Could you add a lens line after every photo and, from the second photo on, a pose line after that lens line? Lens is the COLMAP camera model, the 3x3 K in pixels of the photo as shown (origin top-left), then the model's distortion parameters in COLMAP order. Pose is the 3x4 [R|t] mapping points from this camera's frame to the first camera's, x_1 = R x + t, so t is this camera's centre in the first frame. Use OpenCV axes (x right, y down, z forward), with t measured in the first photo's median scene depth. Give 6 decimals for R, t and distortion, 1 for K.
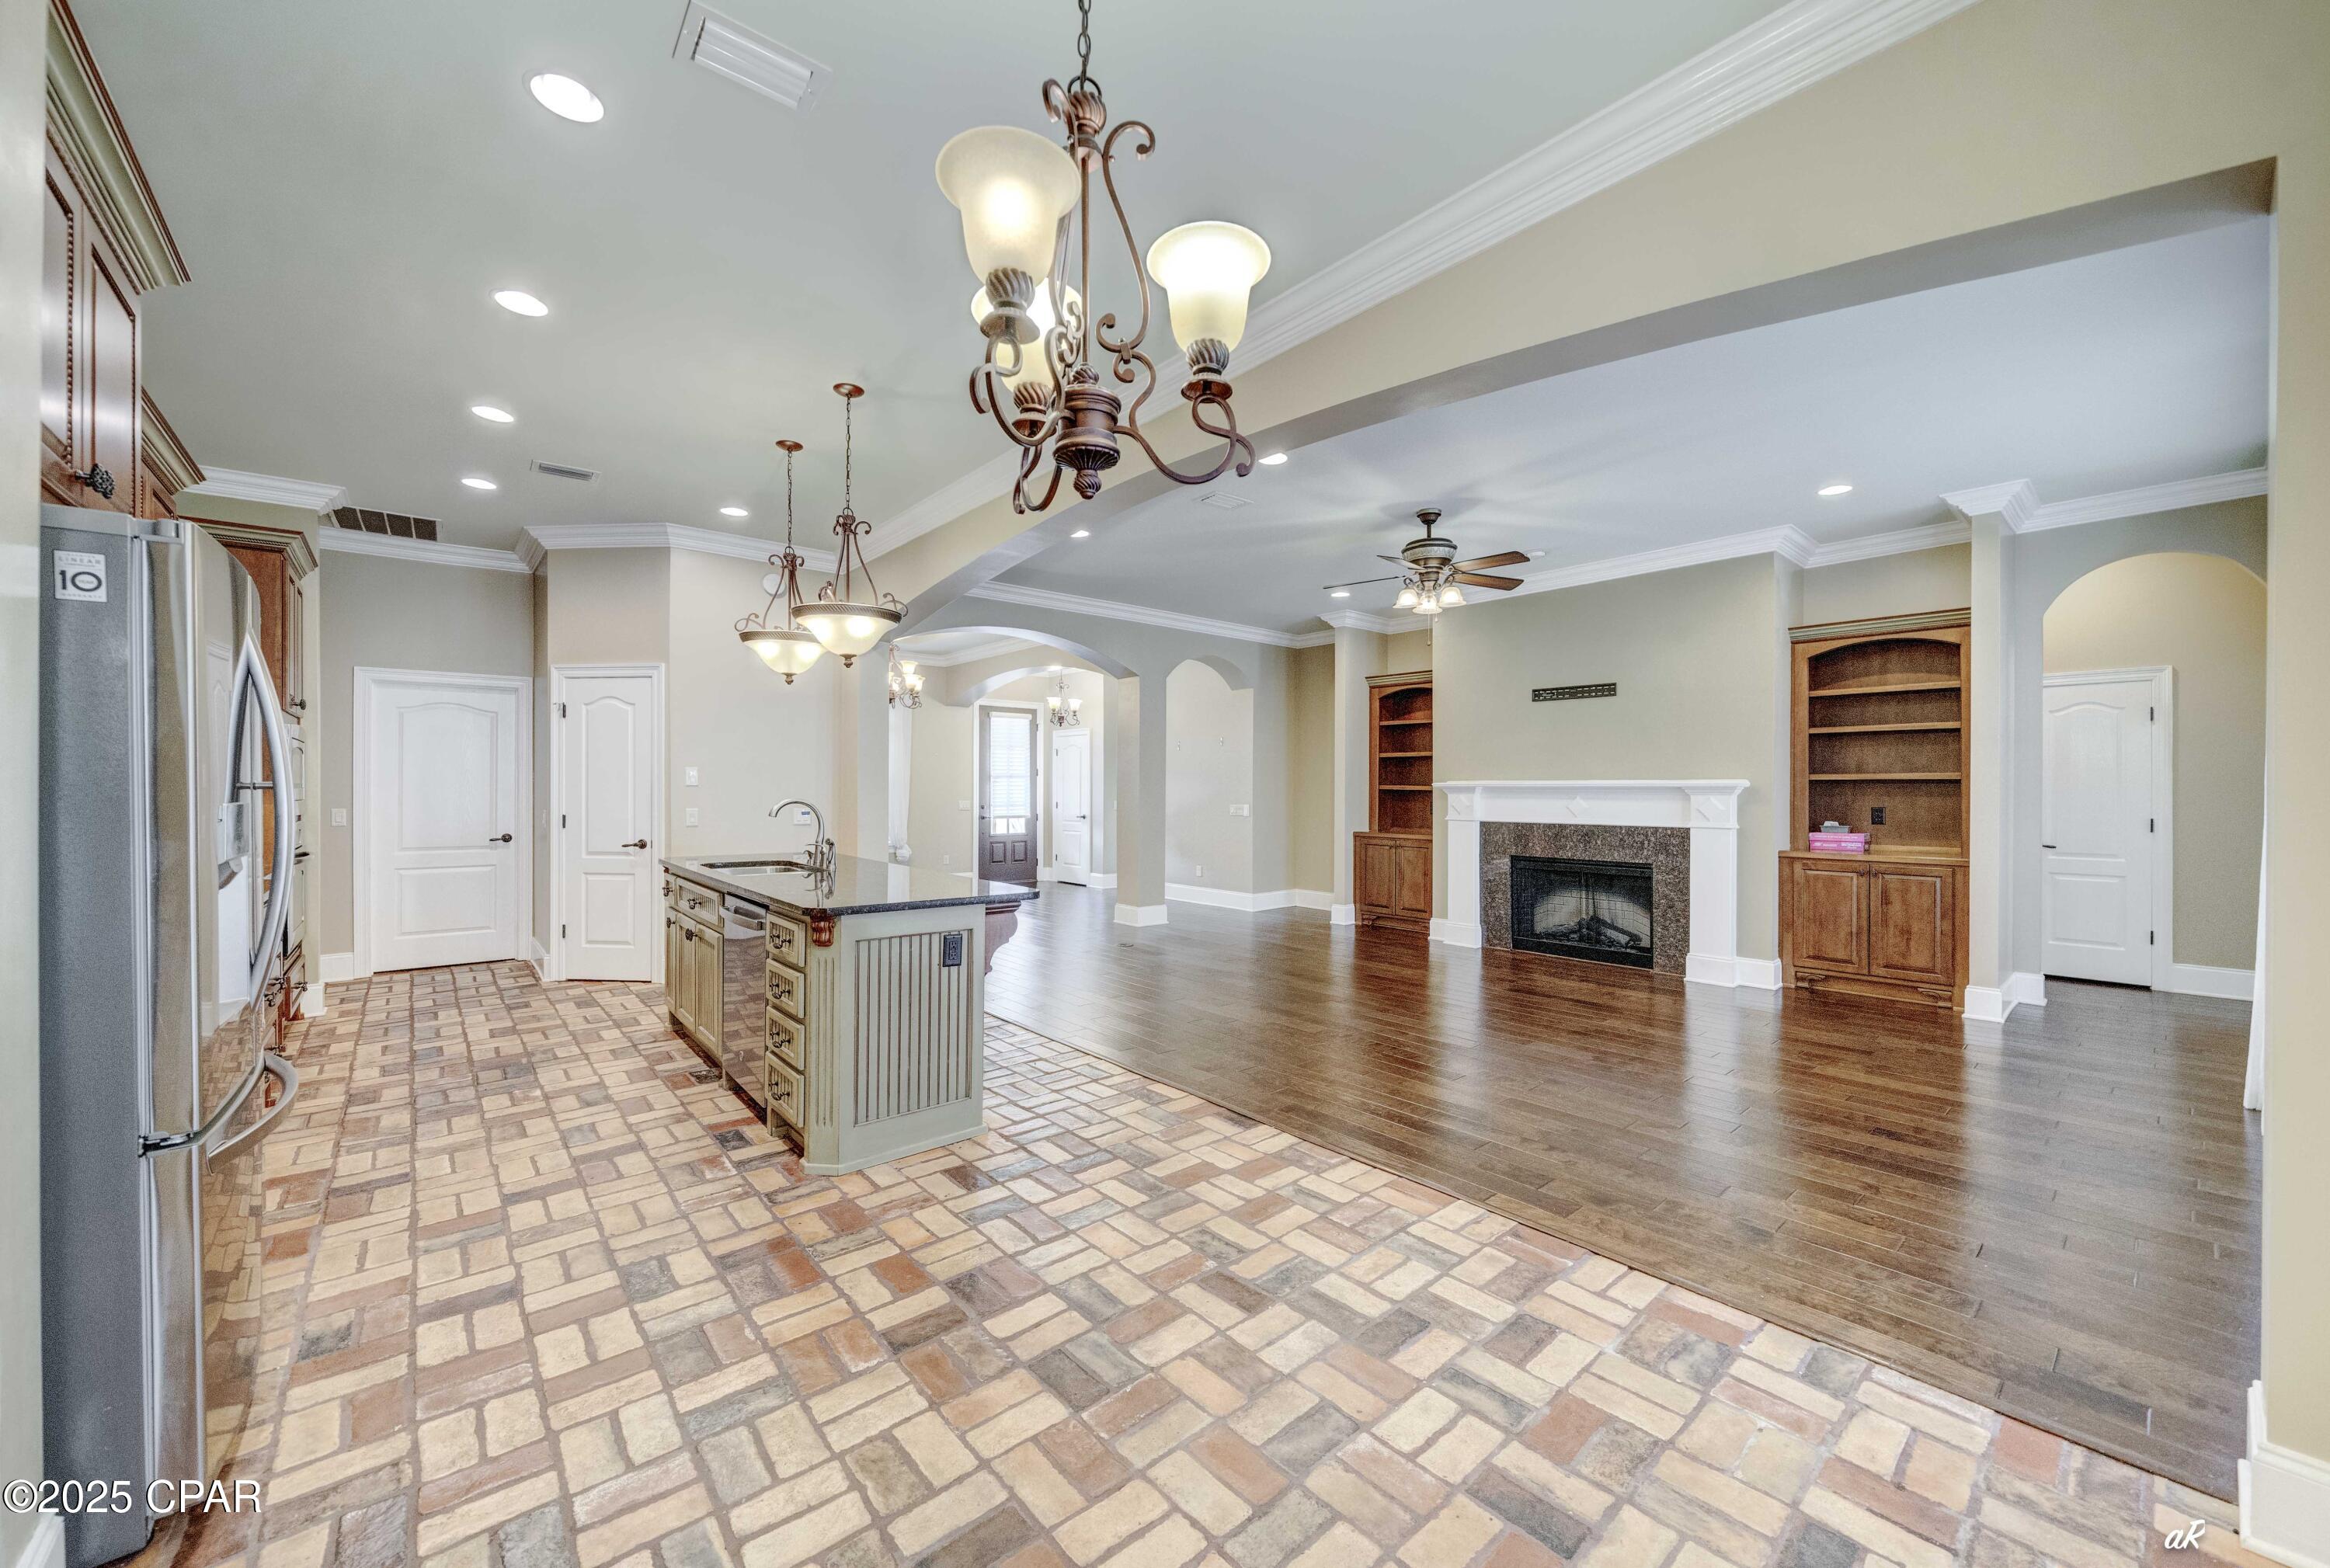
lens RADIAL K [[887.3, 0, 1157.6], [0, 887.3, 791.3], [0, 0, 1]] dist [-0.001780, -0.000385]
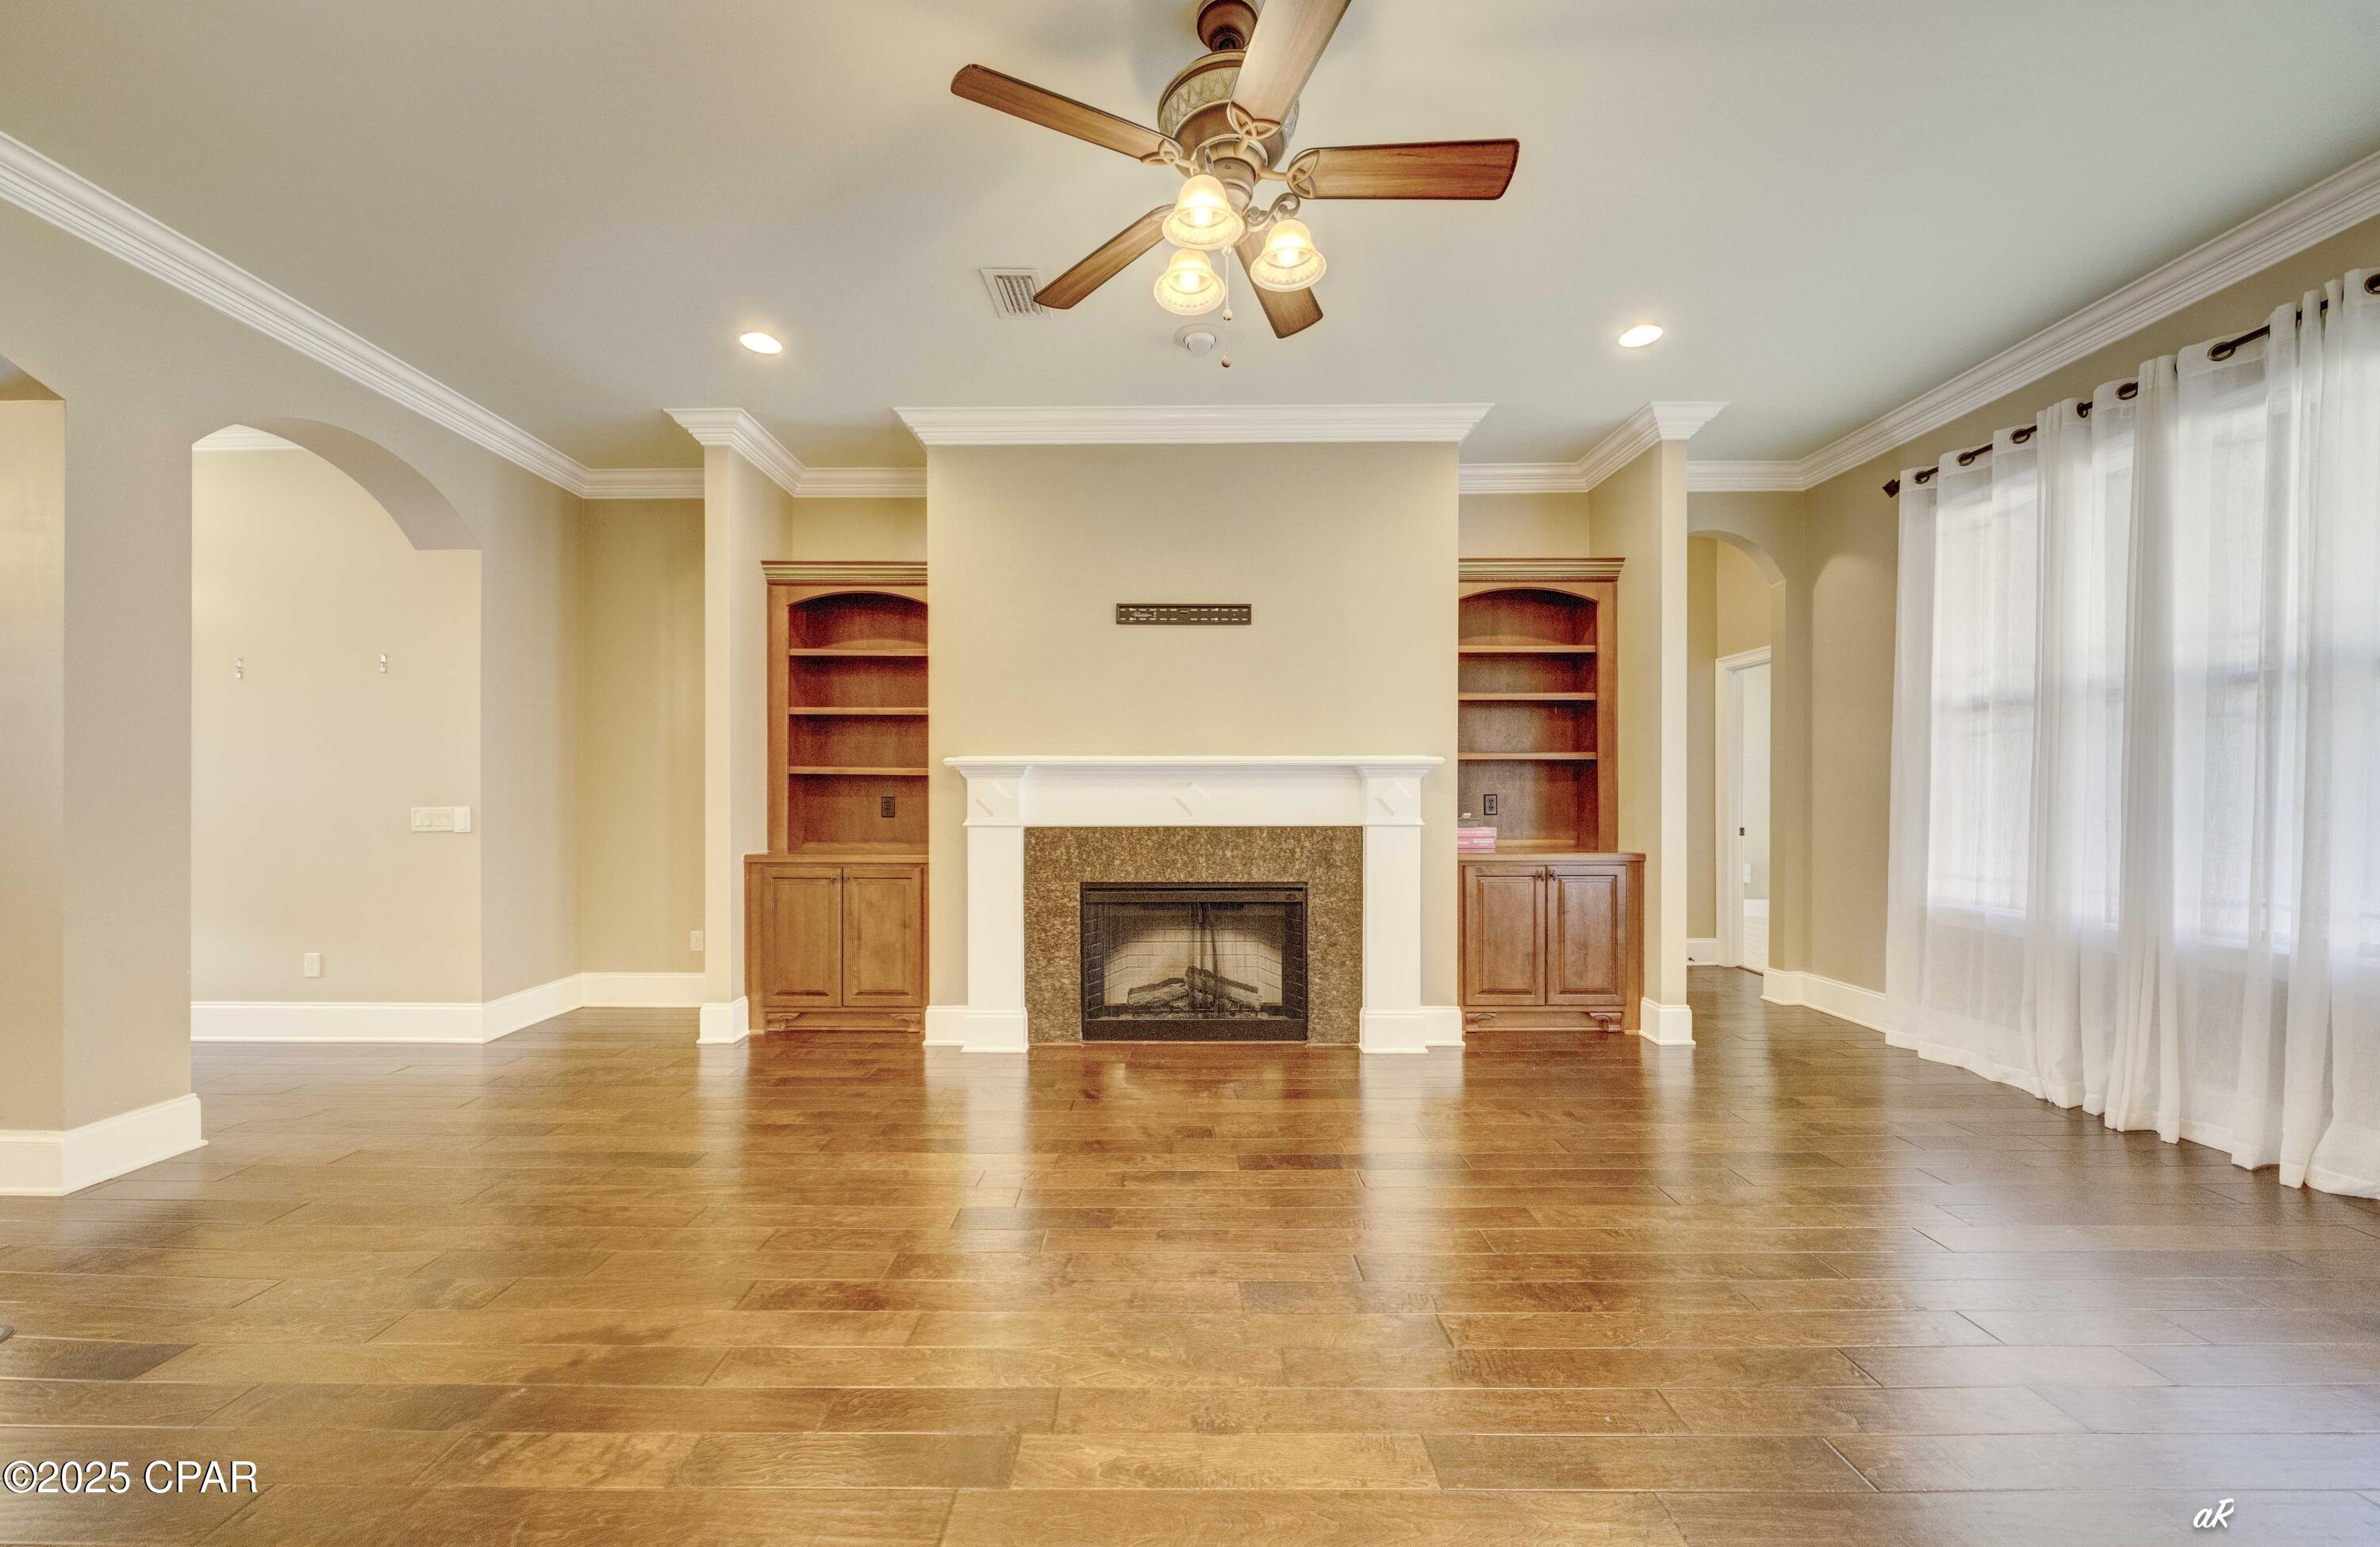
lens RADIAL K [[841.3, 0, 1194.2], [0, 841.3, 807.3], [0, 0, 1]] dist [-0.005707, -0.000273]
pose [[0.642216, -0.010895, 0.766446, 0.019715], [0.002204, 0.999921, 0.012366, 0.018270], [-0.766520, -0.006252, 0.642190, 0.708969]]
